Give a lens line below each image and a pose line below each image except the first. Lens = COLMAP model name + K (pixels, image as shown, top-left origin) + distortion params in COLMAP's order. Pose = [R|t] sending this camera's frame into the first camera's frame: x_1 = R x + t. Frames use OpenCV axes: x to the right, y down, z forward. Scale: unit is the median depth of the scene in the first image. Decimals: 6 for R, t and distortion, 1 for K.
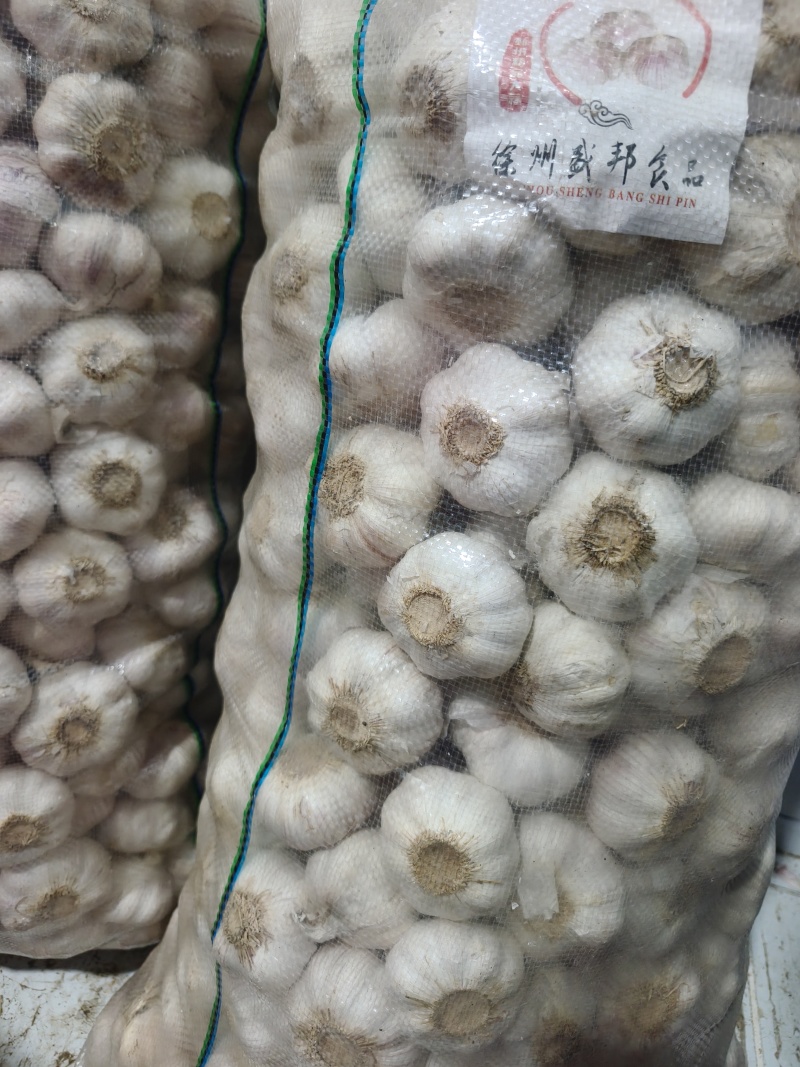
lens RADIAL K [[763.2, 0, 400.0], [0, 763.2, 533.5], [0, 0, 1]] dist [0.000833, -0.042395]
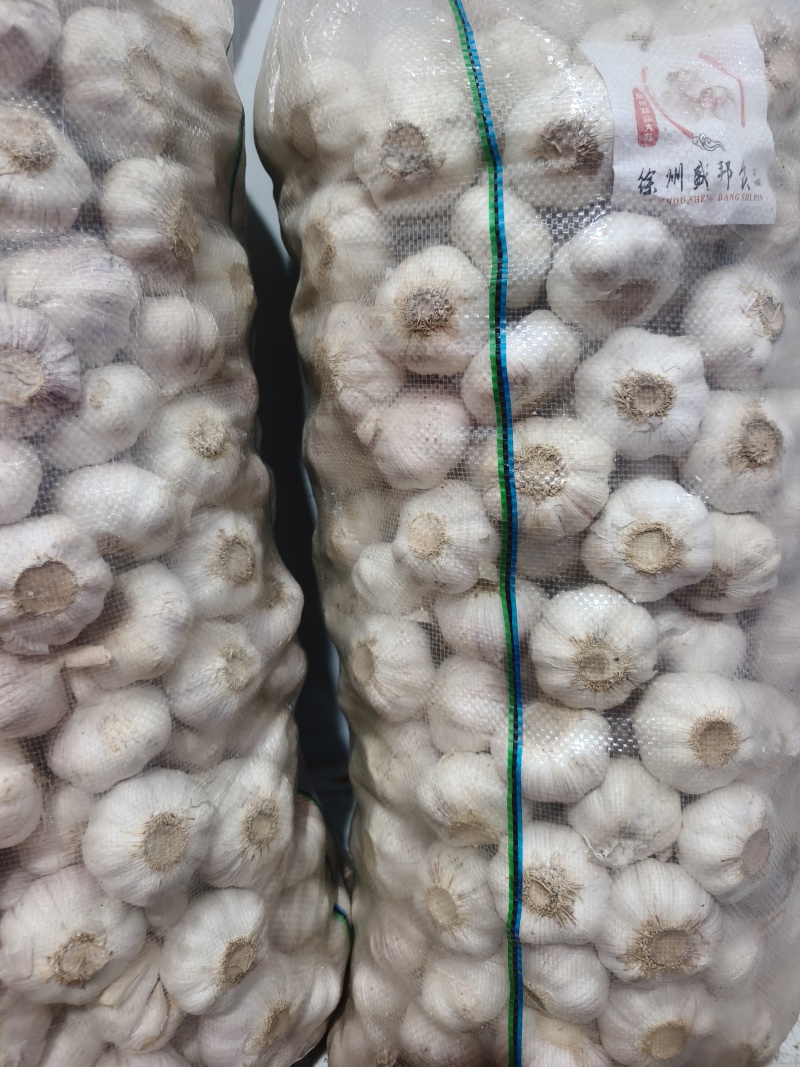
lens RADIAL K [[763.2, 0, 400.0], [0, 763.2, 533.5], [0, 0, 1]] dist [0.000833, -0.042395]
pose [[0.867945, -0.290088, 0.403138, -0.857232], [0.318756, 0.947827, -0.004240, -0.040675], [-0.380876, 0.132183, 0.915129, 0.032801]]
